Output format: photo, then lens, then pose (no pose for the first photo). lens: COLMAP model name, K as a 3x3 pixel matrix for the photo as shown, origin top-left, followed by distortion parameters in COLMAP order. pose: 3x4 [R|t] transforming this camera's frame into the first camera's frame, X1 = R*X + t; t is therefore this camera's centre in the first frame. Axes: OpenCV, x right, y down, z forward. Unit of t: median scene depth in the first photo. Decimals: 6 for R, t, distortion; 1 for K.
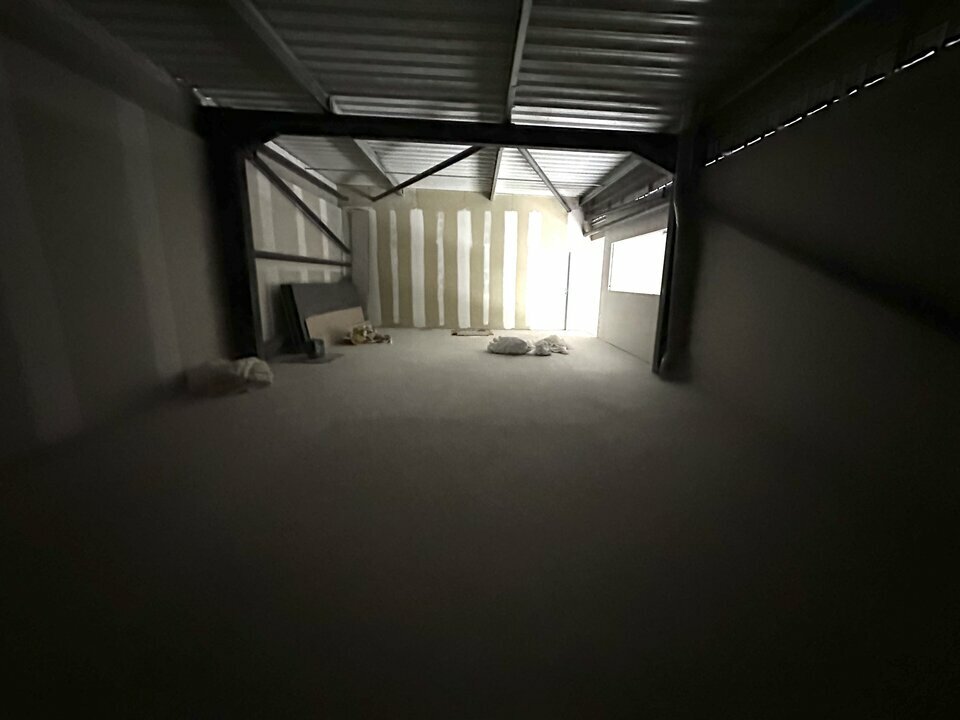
lens RADIAL K [[383.0, 0, 480.0], [0, 383.0, 359.2], [0, 0, 1]] dist [-0.004110, 0.000177]
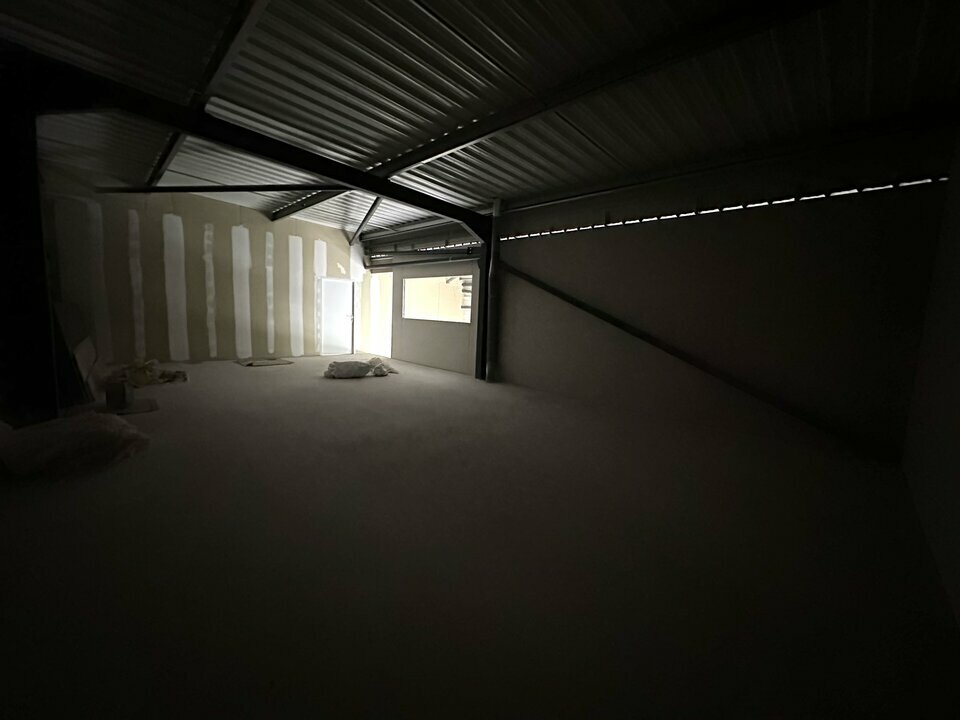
lens RADIAL K [[383.0, 0, 477.9], [0, 383.0, 360.7], [0, 0, 1]] dist [-0.004110, 0.000177]
pose [[0.706875, -0.066193, 0.704235, -0.299542], [0.107349, 0.994118, -0.014312, -0.005537], [-0.699145, 0.085716, 0.709823, 0.005030]]
